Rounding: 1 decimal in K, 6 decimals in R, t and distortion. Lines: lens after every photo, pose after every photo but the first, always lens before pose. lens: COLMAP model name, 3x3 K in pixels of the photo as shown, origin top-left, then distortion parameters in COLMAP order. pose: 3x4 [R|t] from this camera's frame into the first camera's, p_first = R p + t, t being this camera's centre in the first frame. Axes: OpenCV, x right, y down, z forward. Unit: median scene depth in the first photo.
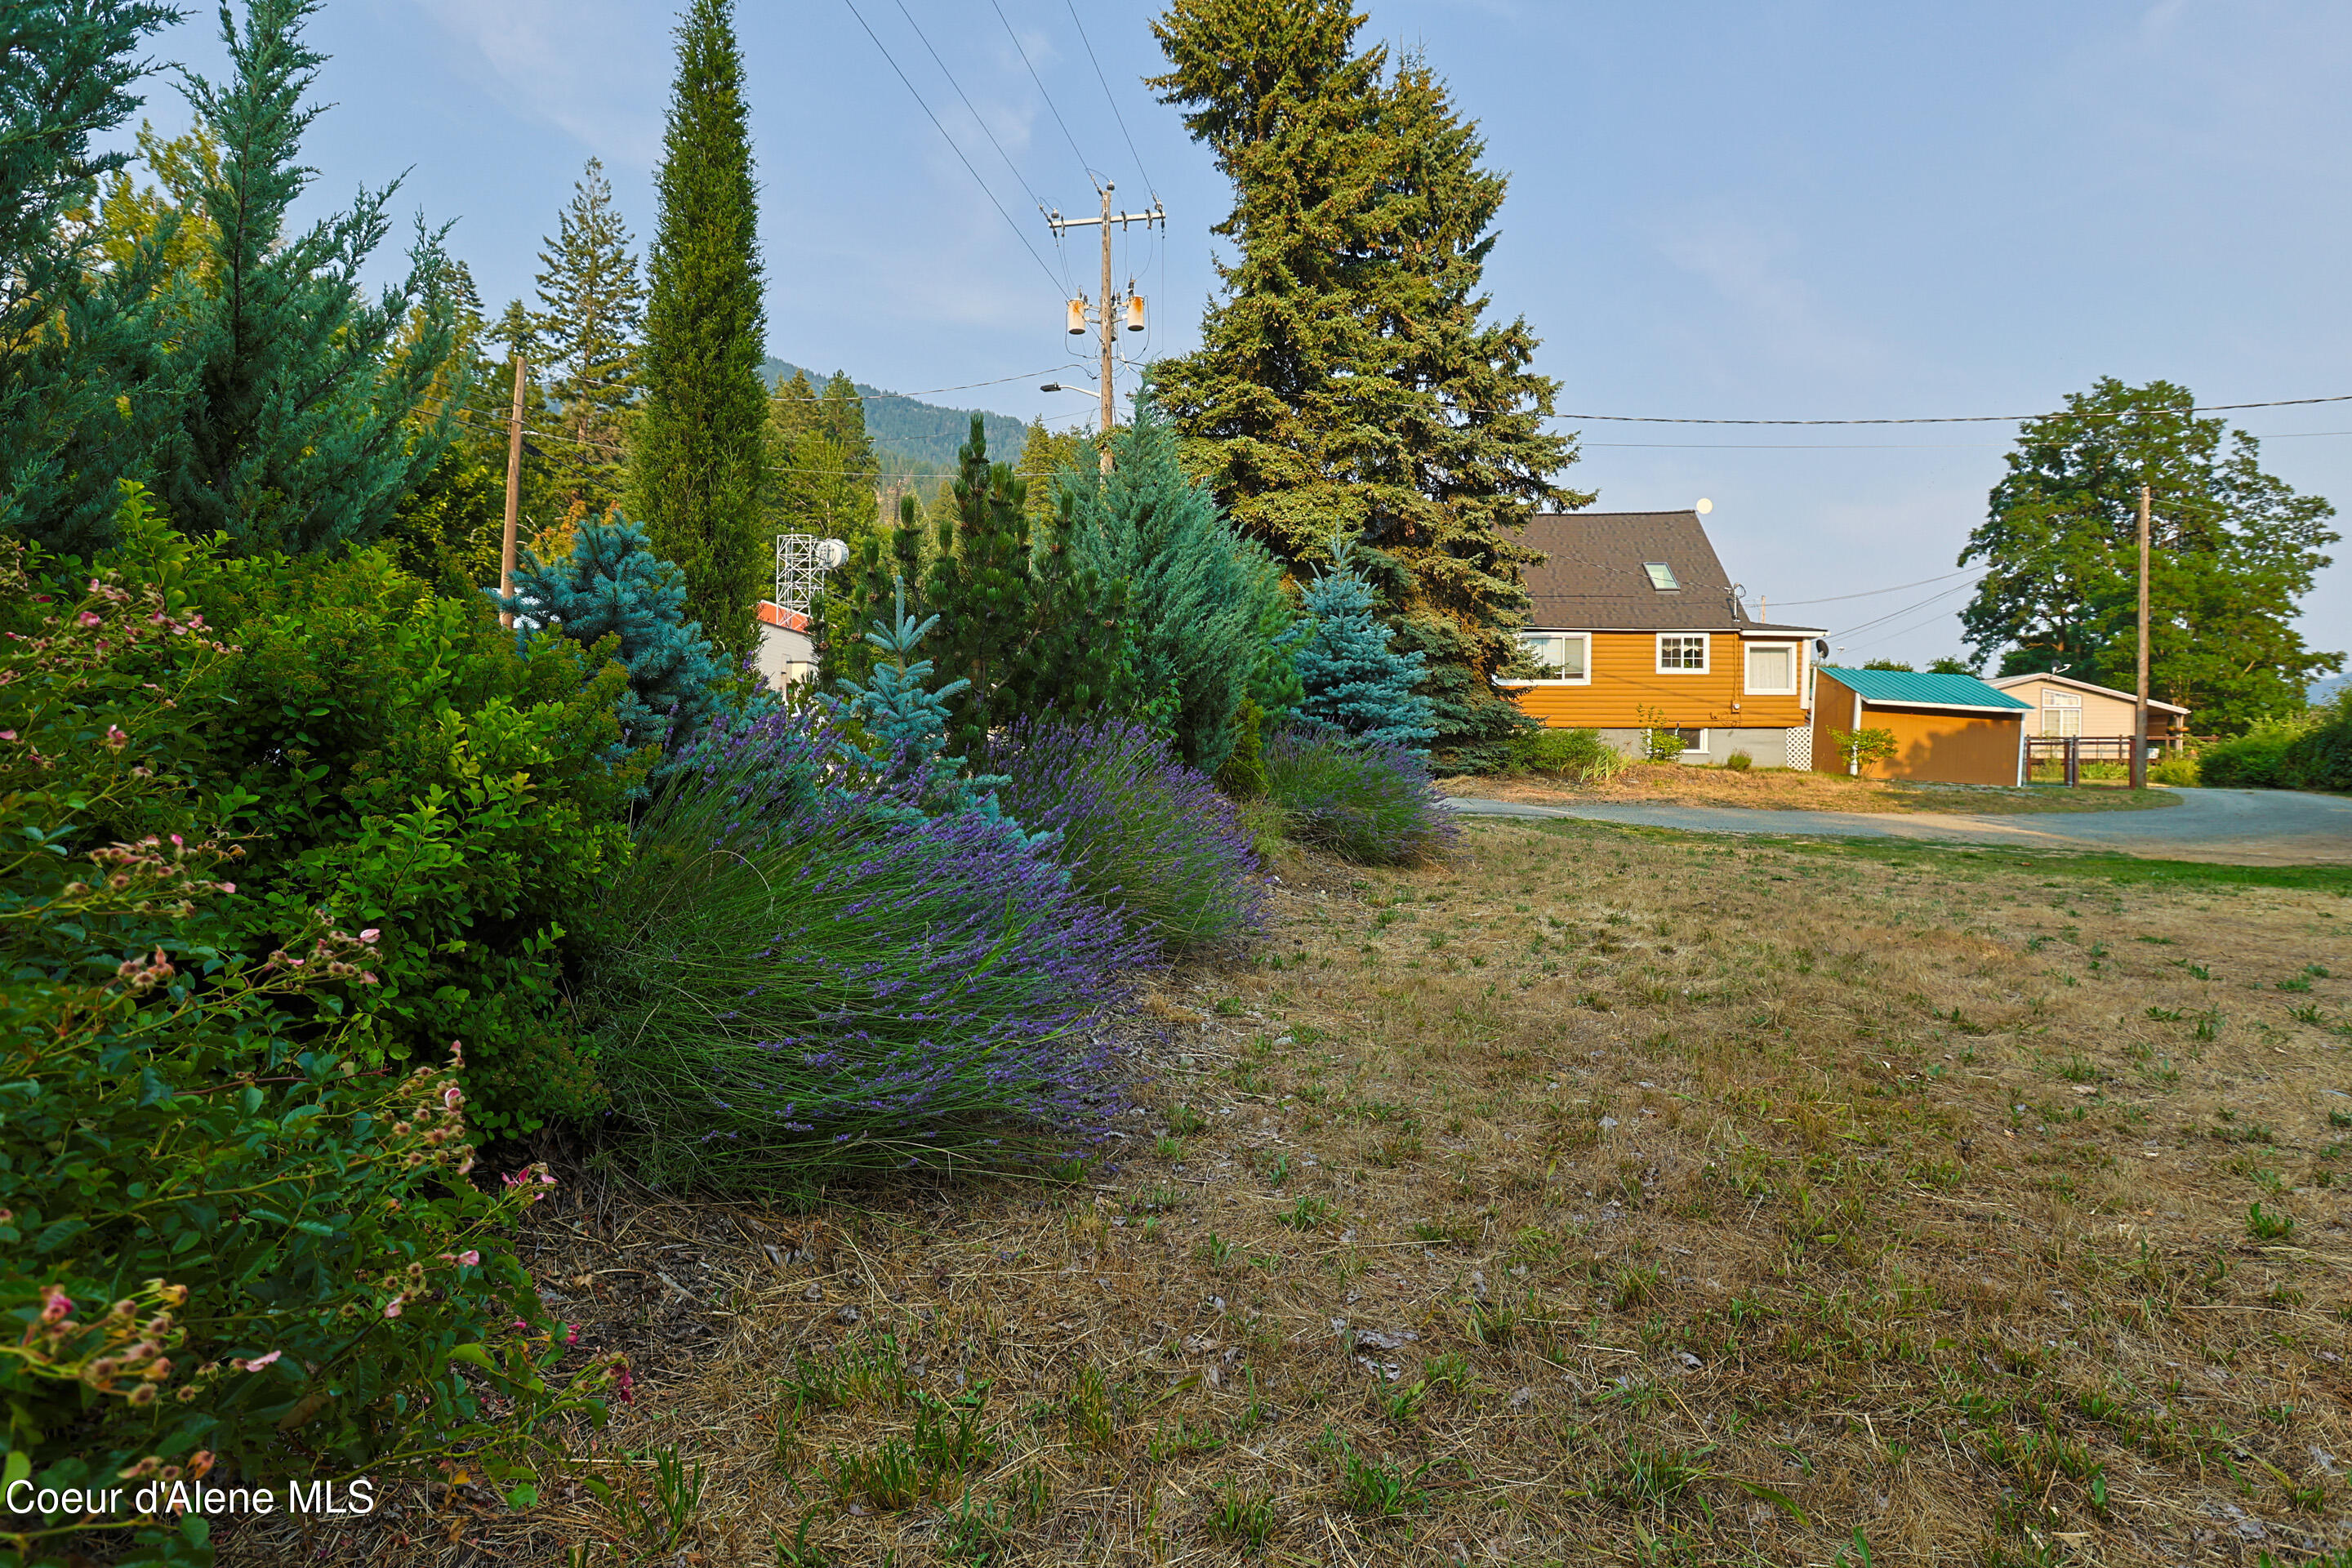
lens RADIAL K [[1115.8, 0, 1200.3], [0, 1115.8, 748.8], [0, 0, 1]] dist [-0.030738, 0.007863]
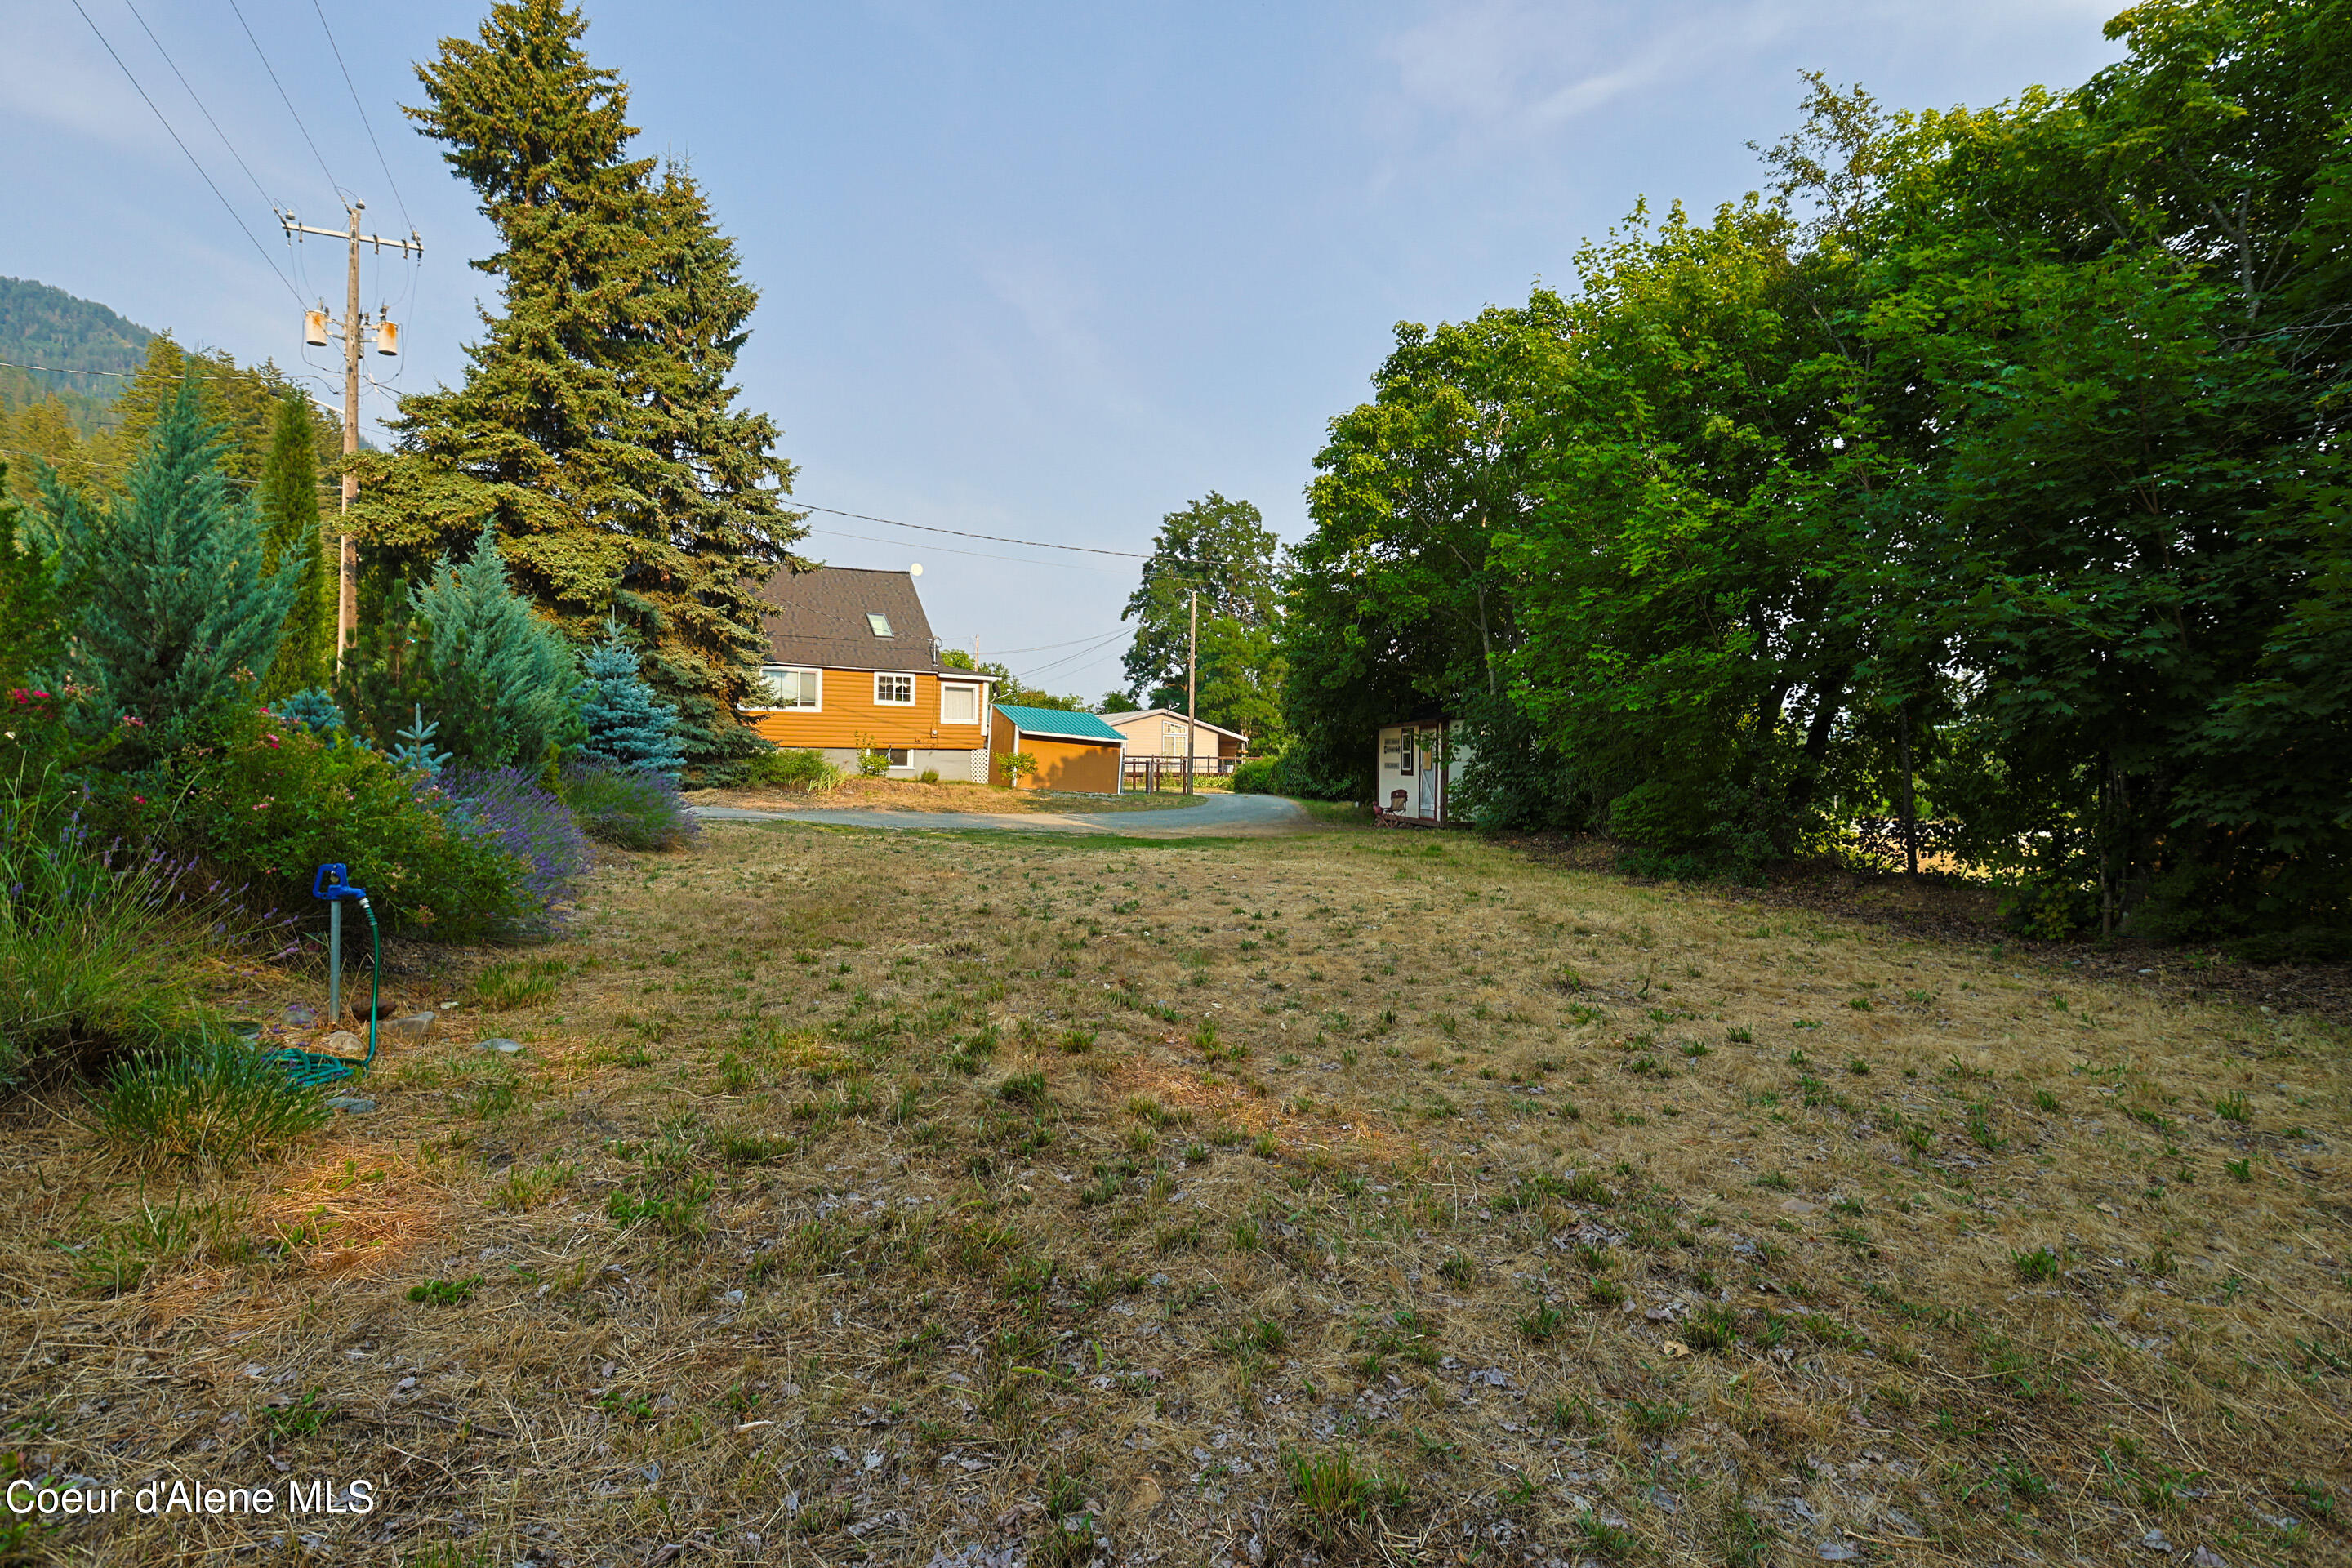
lens RADIAL K [[1115.8, 0, 1149.6], [0, 1115.8, 747.7], [0, 0, 1]] dist [-0.030738, 0.007863]
pose [[0.822648, 0.016074, 0.568324, -0.050118], [-0.011530, 0.999866, -0.011589, -0.010356], [-0.568434, 0.002981, 0.822723, -0.236492]]
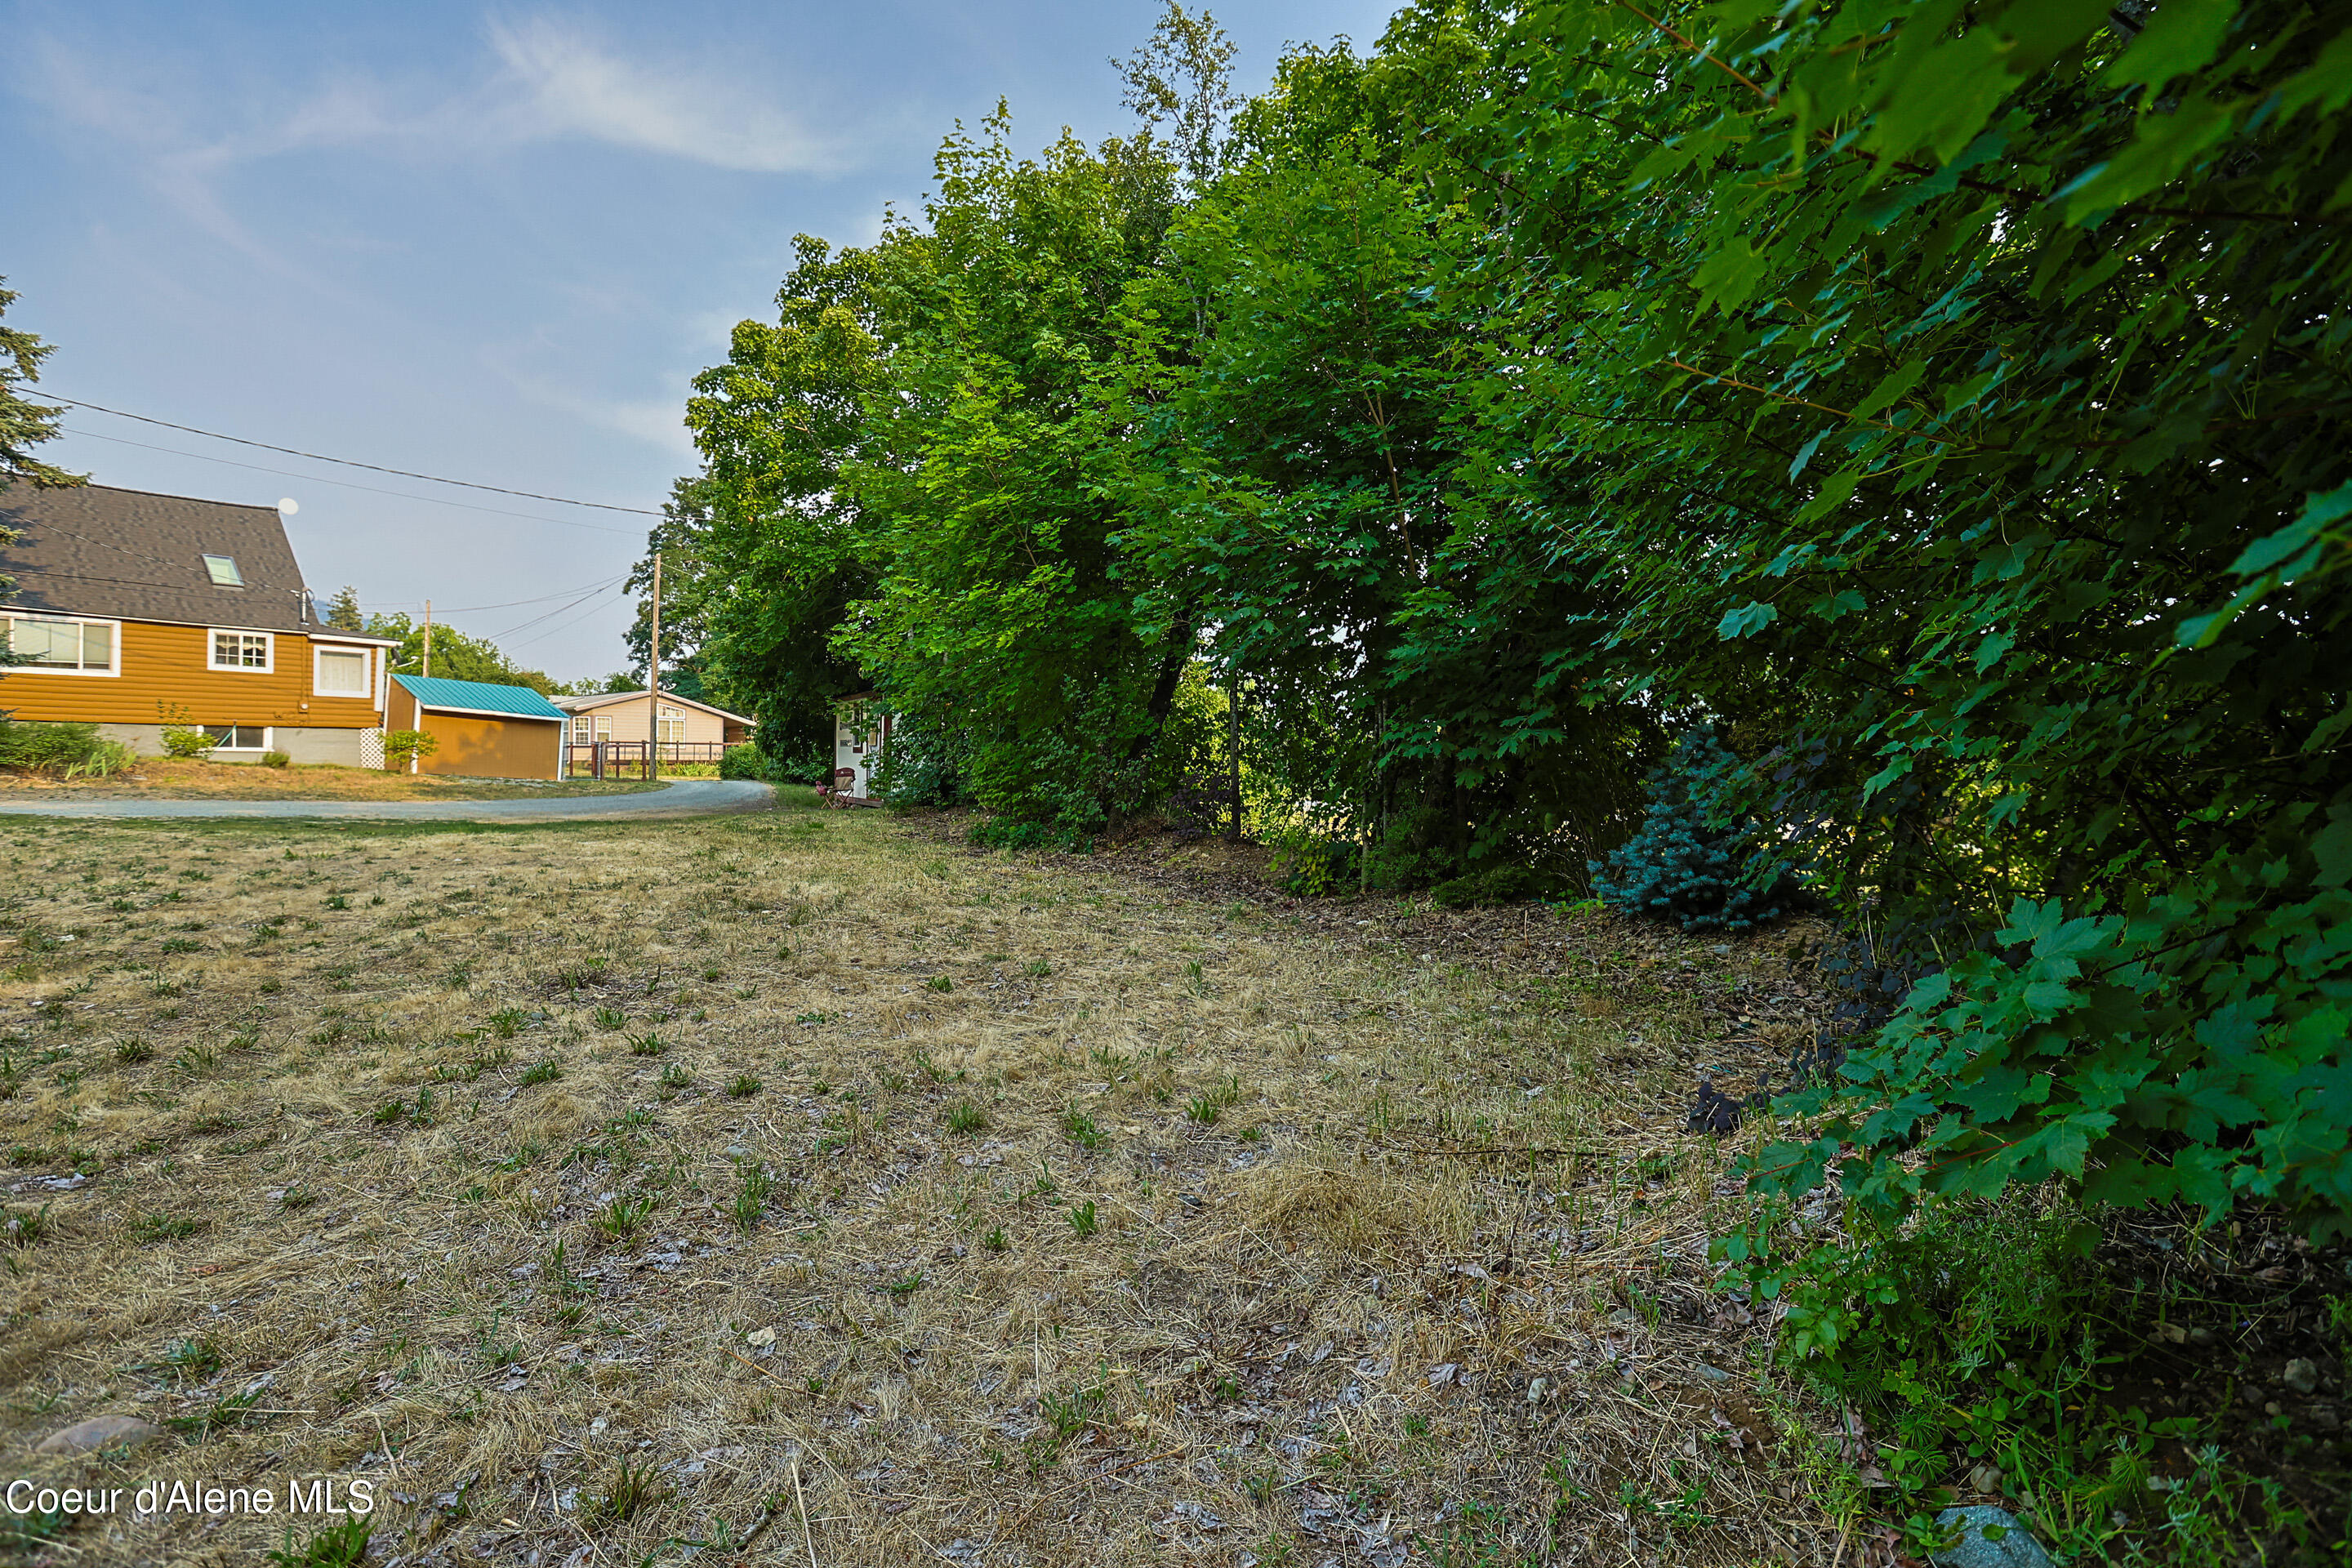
lens RADIAL K [[1115.8, 0, 1125.5], [0, 1115.8, 759.6], [0, 0, 1]] dist [-0.030738, 0.007863]
pose [[0.564360, 0.002984, 0.825524, 0.083819], [-0.008220, 0.999964, 0.002005, 0.003611], [-0.825488, -0.007917, 0.564364, -0.254717]]
